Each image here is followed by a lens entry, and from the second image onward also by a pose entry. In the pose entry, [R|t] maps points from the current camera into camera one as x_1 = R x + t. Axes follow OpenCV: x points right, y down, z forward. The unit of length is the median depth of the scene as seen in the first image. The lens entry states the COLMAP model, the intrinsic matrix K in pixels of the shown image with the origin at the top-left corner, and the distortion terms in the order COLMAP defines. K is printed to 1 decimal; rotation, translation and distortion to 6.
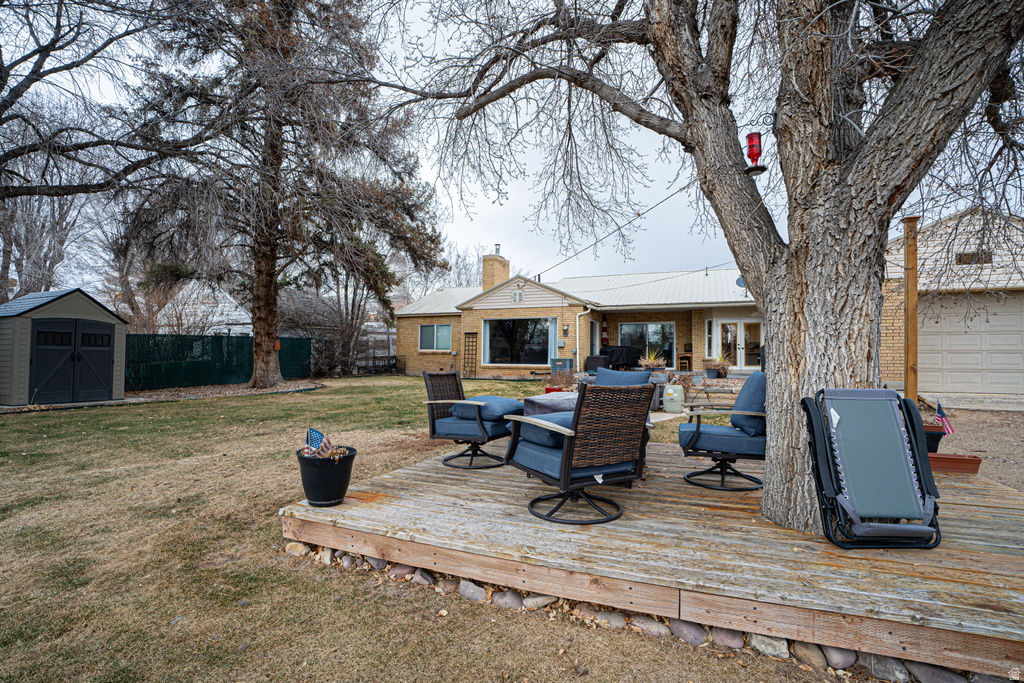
lens RADIAL K [[493.6, 0, 512.0], [0, 493.6, 341.5], [0, 0, 1]] dist [-0.000124, 0.000093]
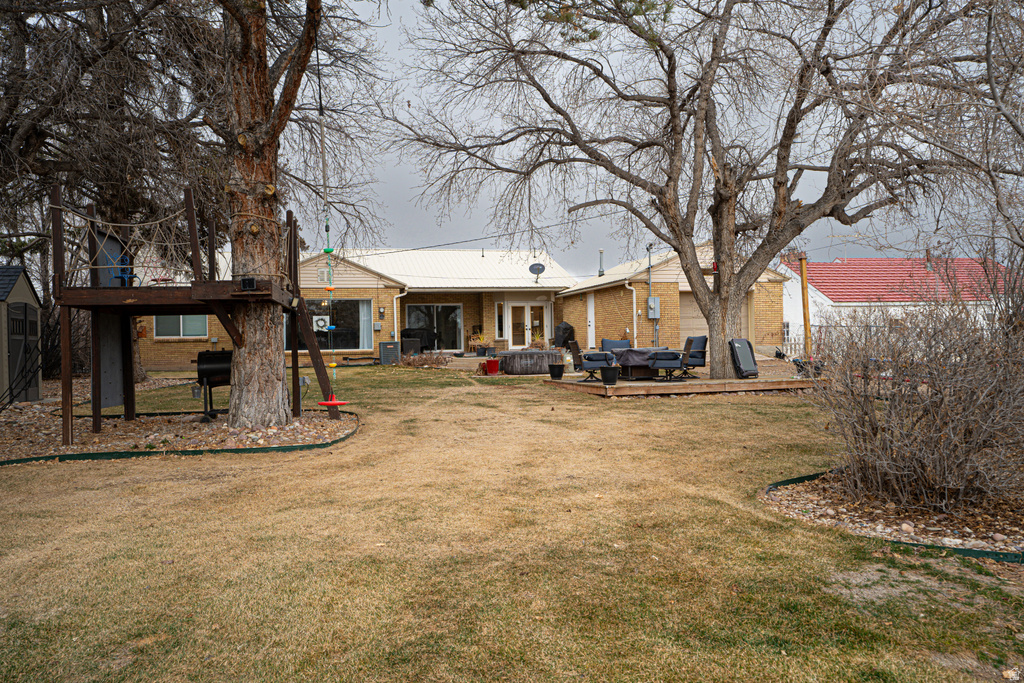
lens RADIAL K [[800.8, 0, 512.0], [0, 800.8, 341.5], [0, 0, 1]] dist [0.022439, 0.116843]
pose [[0.804149, -0.021799, 0.594028, -0.612612], [0.006975, 0.999605, 0.027240, -0.007570], [-0.594387, -0.017762, 0.803983, -0.404062]]
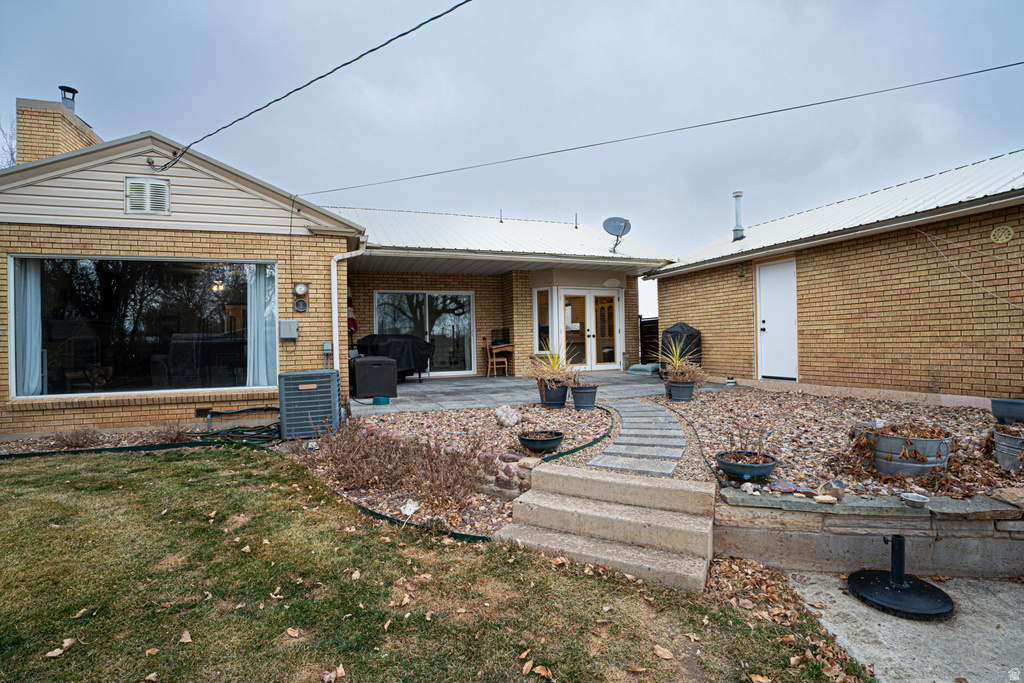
lens RADIAL K [[493.1, 0, 512.0], [0, 493.1, 341.5], [0, 0, 1]] dist [-0.039188, 0.000866]
pose [[0.744199, -0.020743, 0.667636, -0.025966], [0.003041, 0.999613, 0.027668, 0.002726], [-0.667951, -0.018560, 0.743973, 0.597676]]
